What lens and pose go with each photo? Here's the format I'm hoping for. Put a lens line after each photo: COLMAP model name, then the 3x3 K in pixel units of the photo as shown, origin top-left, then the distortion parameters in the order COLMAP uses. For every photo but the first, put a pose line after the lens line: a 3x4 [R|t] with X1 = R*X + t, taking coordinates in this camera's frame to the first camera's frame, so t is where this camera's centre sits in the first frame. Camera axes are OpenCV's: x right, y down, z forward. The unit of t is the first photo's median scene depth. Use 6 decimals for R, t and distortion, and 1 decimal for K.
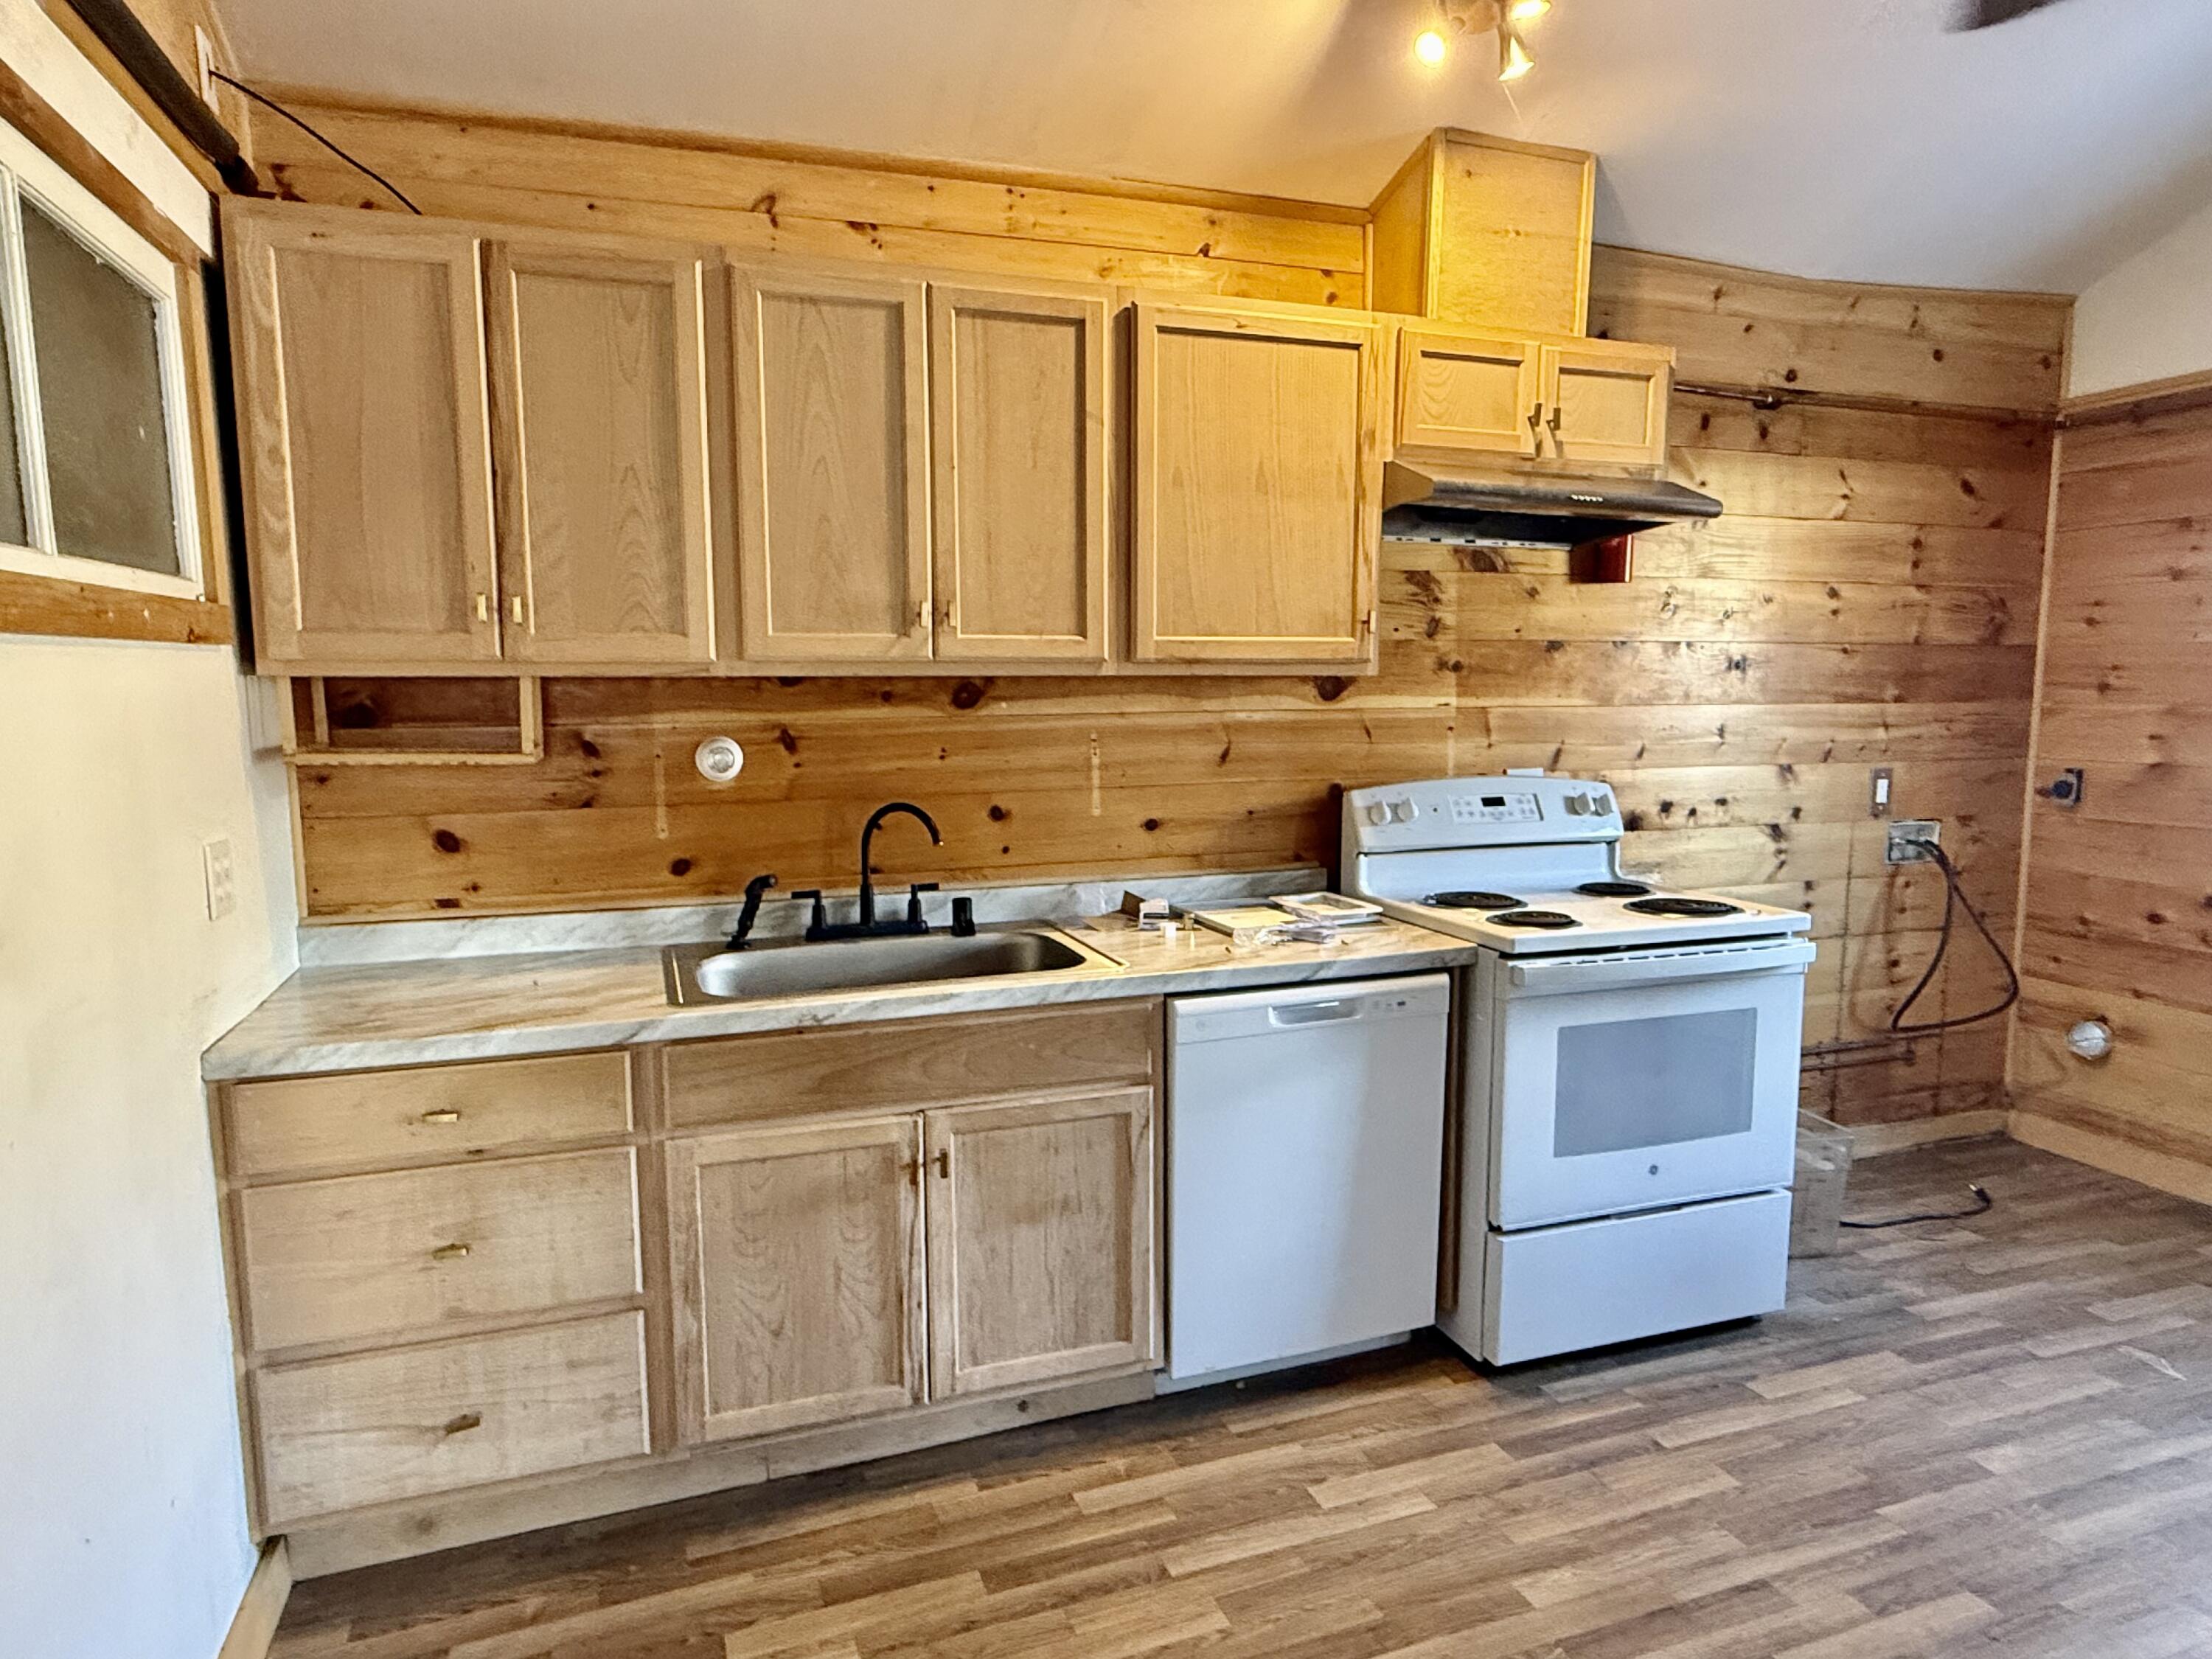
lens RADIAL K [[1304.1, 0, 1105.4], [0, 1304.1, 834.5], [0, 0, 1]] dist [0.003060, 0.000989]
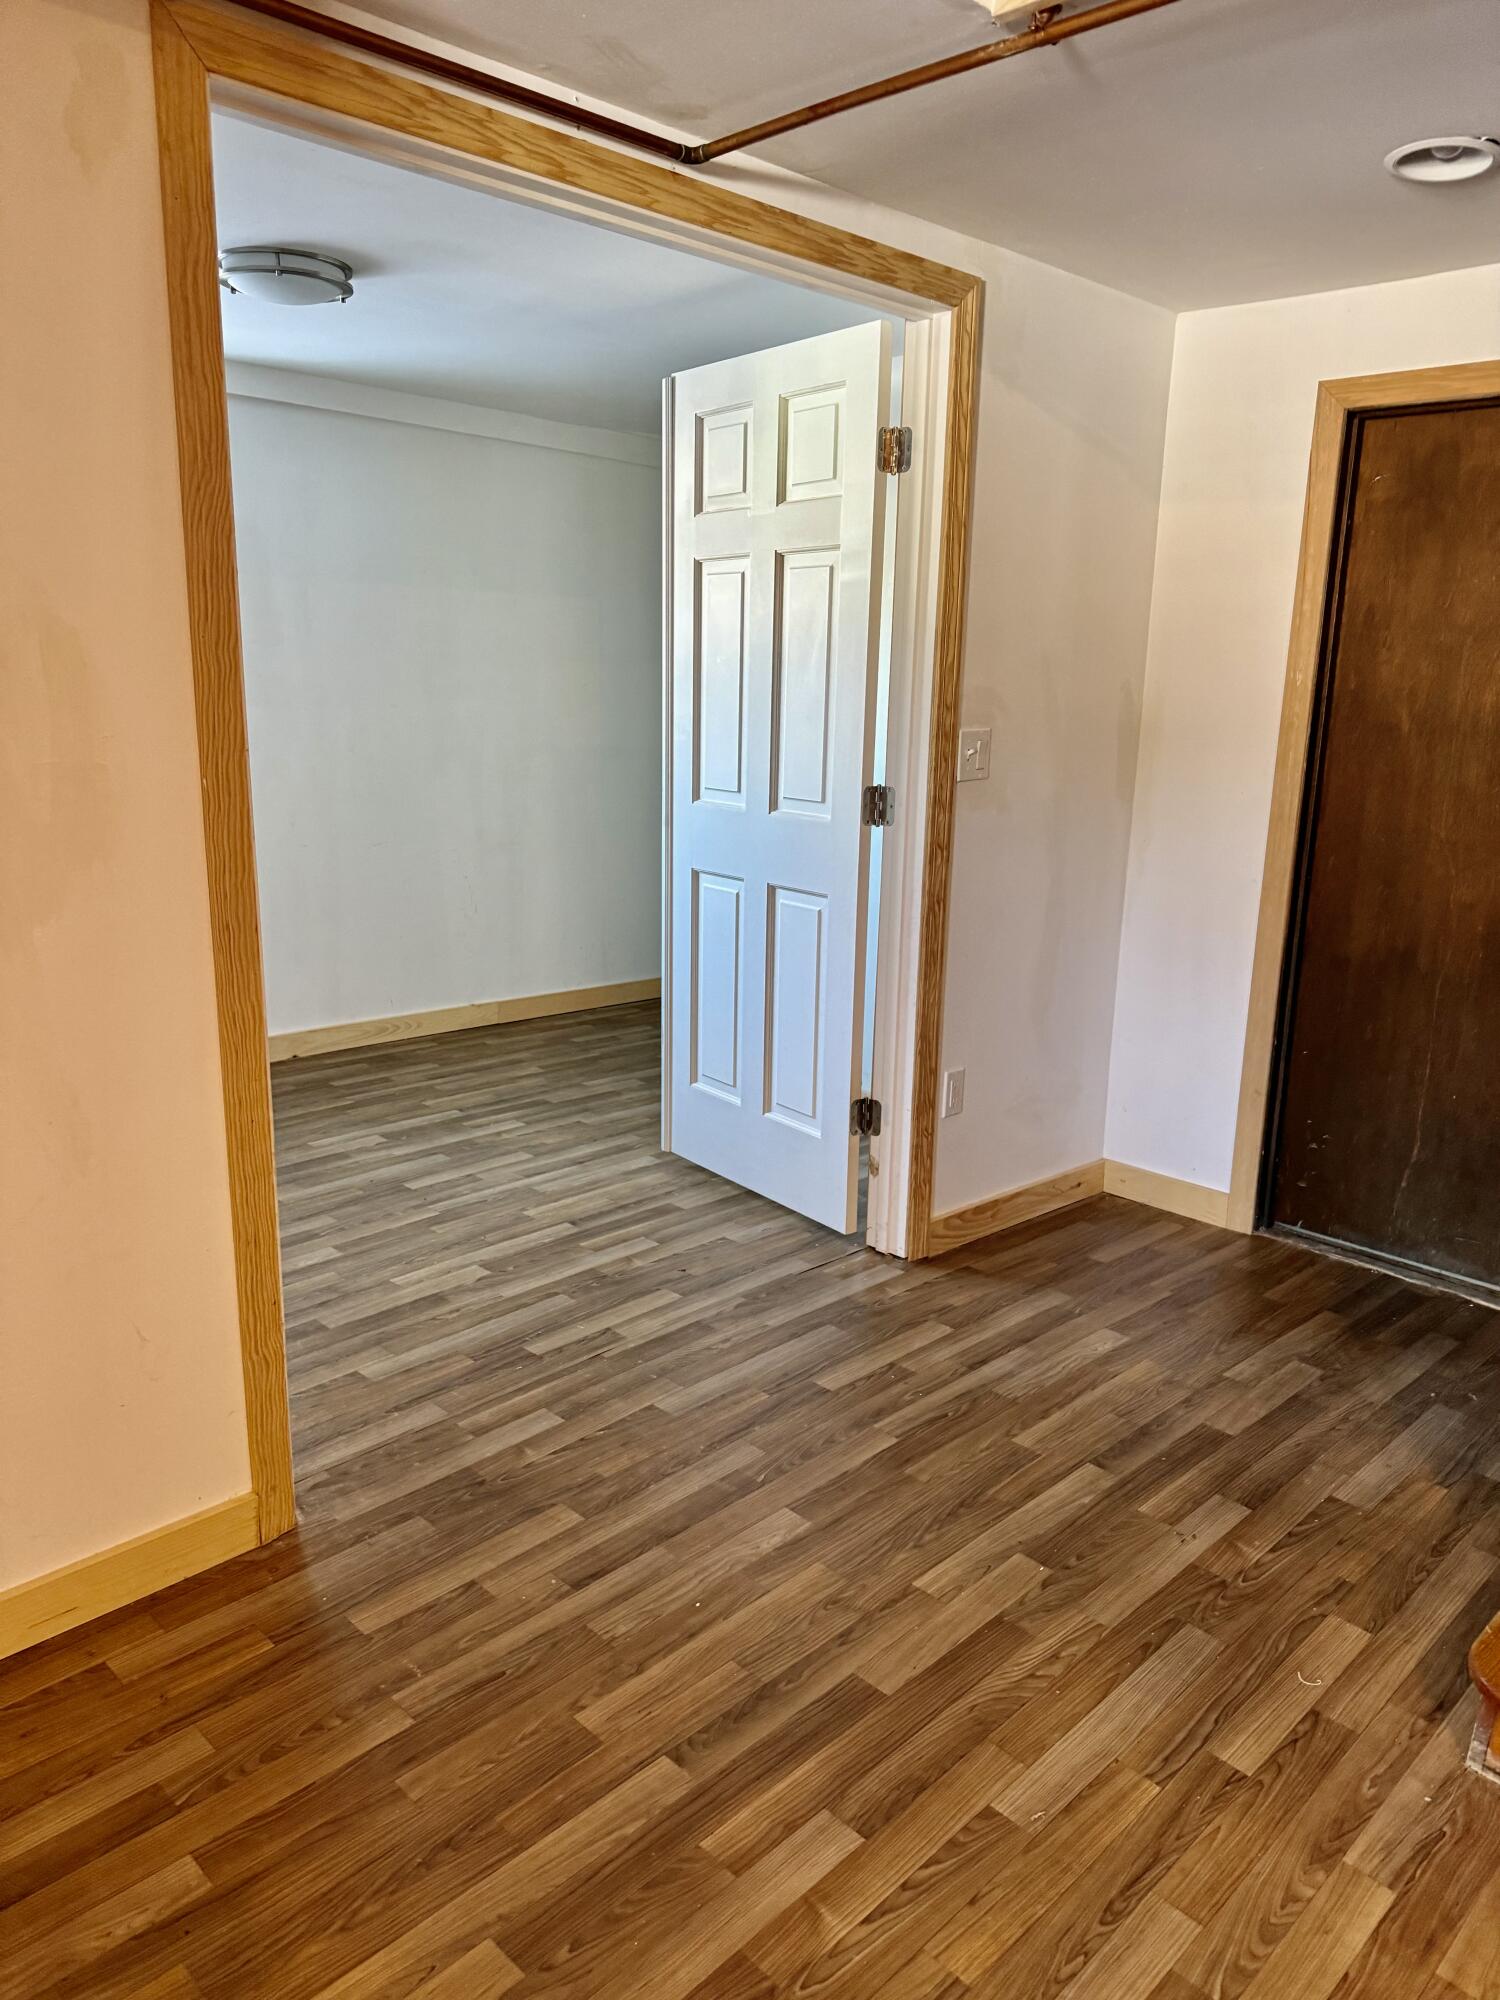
lens RADIAL K [[1410.6, 0, 749.2], [0, 1410.6, 999.0], [0, 0, 1]] dist [0.006598, 0.005180]
pose [[-0.908732, 0.089172, -0.407744, 0.742567], [-0.060949, 0.938088, 0.340993, -0.185509], [0.412906, 0.334722, -0.847036, 1.709651]]
